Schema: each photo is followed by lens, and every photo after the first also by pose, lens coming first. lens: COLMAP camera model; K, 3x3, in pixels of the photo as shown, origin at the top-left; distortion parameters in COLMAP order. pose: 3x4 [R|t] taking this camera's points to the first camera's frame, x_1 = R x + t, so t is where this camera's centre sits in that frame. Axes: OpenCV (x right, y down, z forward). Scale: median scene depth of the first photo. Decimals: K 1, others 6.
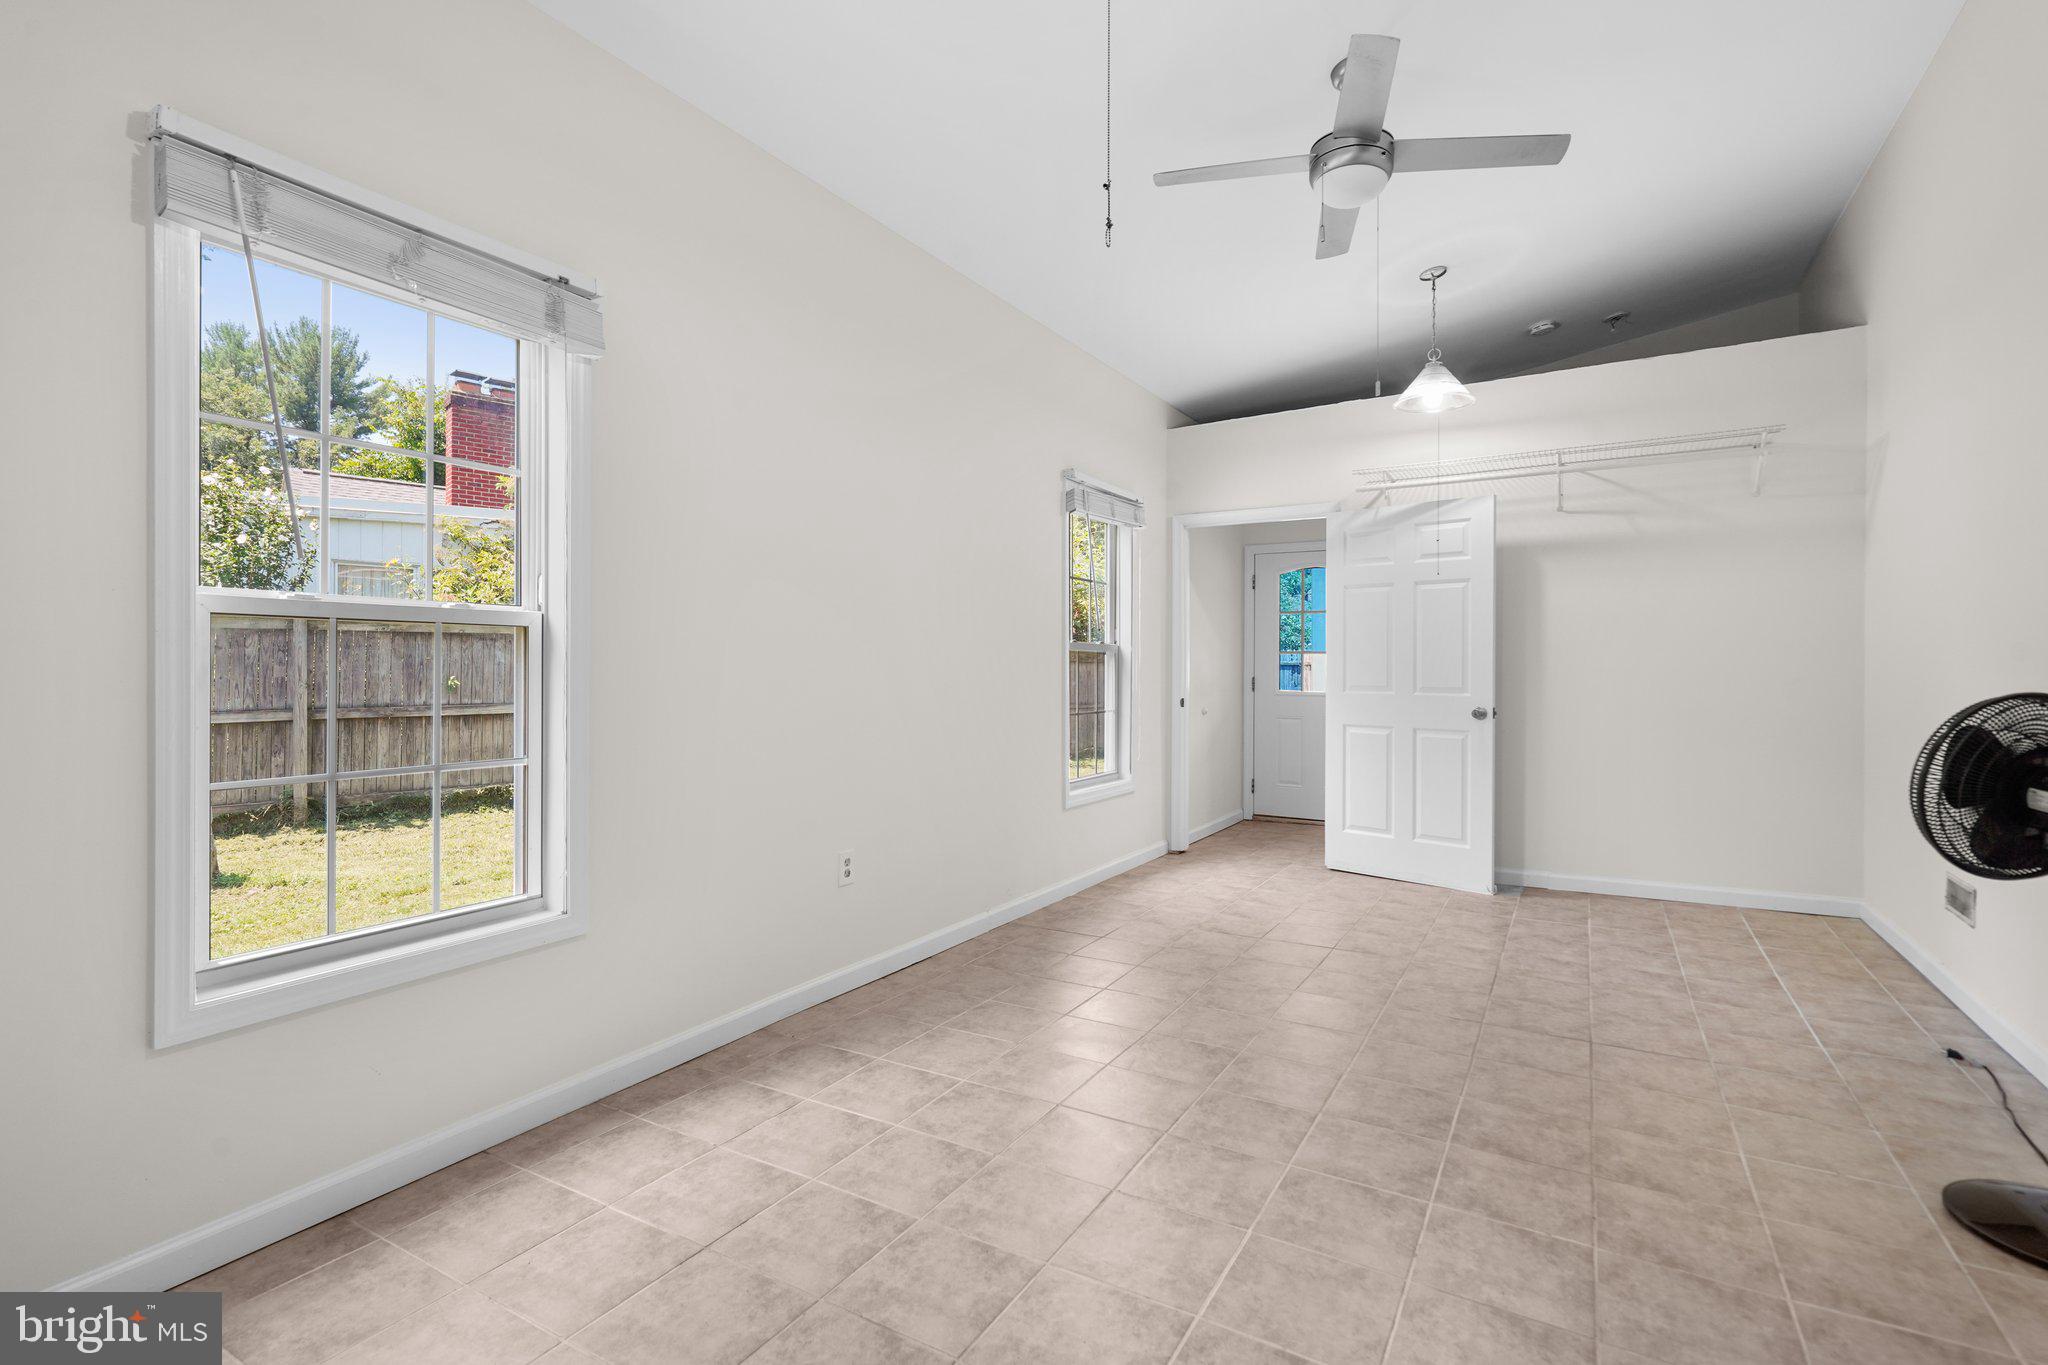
lens RADIAL K [[947.7, 0, 1024.7], [0, 947.7, 675.7], [0, 0, 1]] dist [-0.005781, 0.003036]
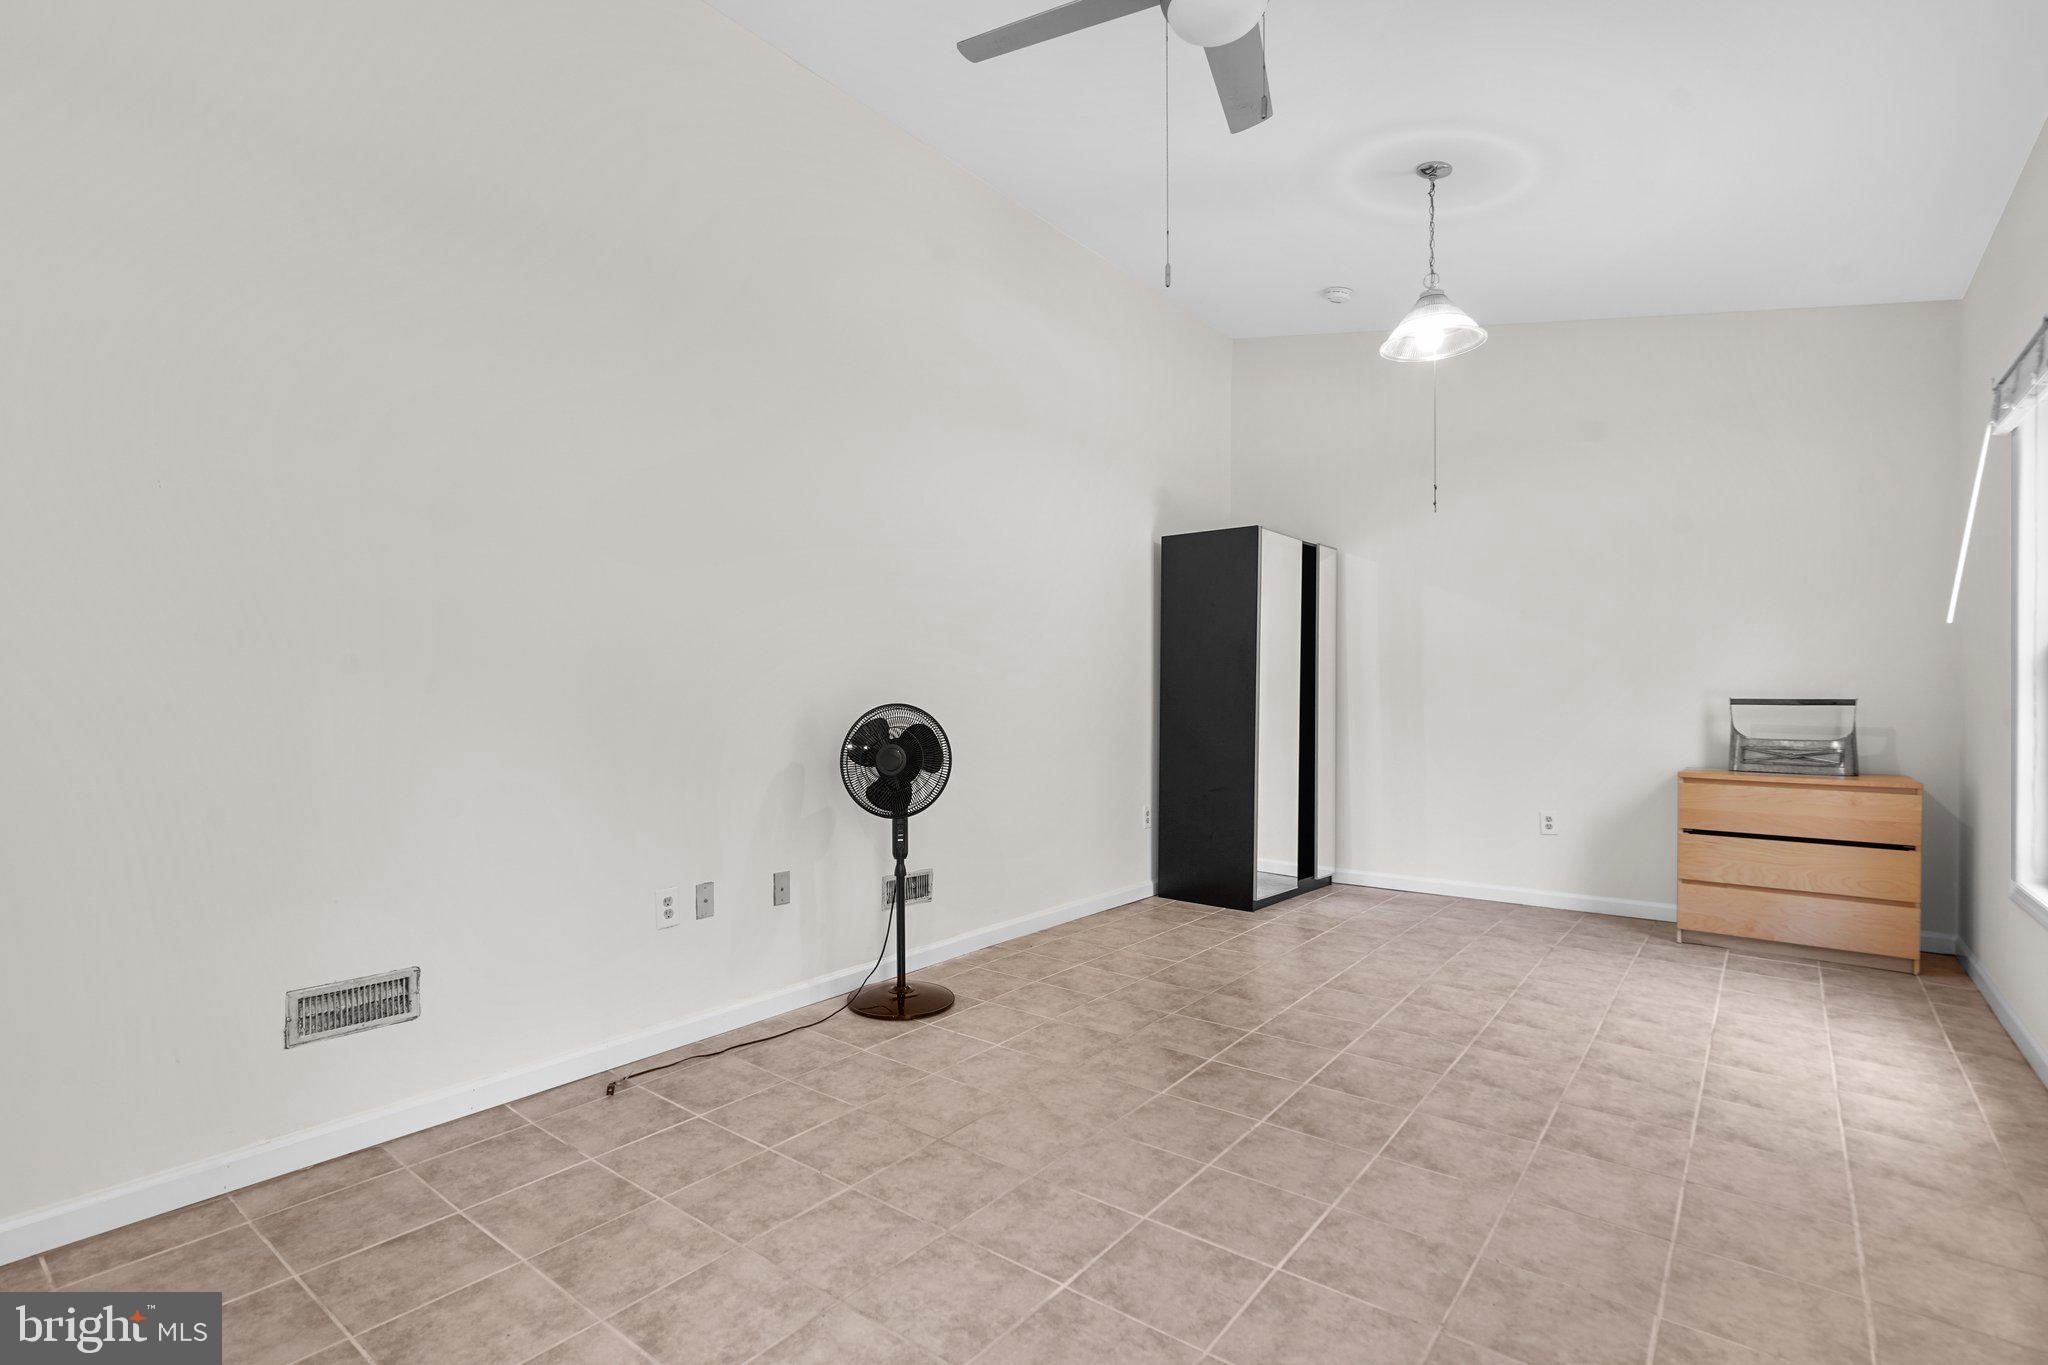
lens RADIAL K [[947.7, 0, 1024.8], [0, 947.7, 687.0], [0, 0, 1]] dist [-0.005781, 0.003036]
pose [[-0.991393, 0.004793, 0.130831, 0.503059], [0.005183, 0.999983, 0.002638, -0.013597], [-0.130816, 0.003294, -0.991401, 2.197821]]
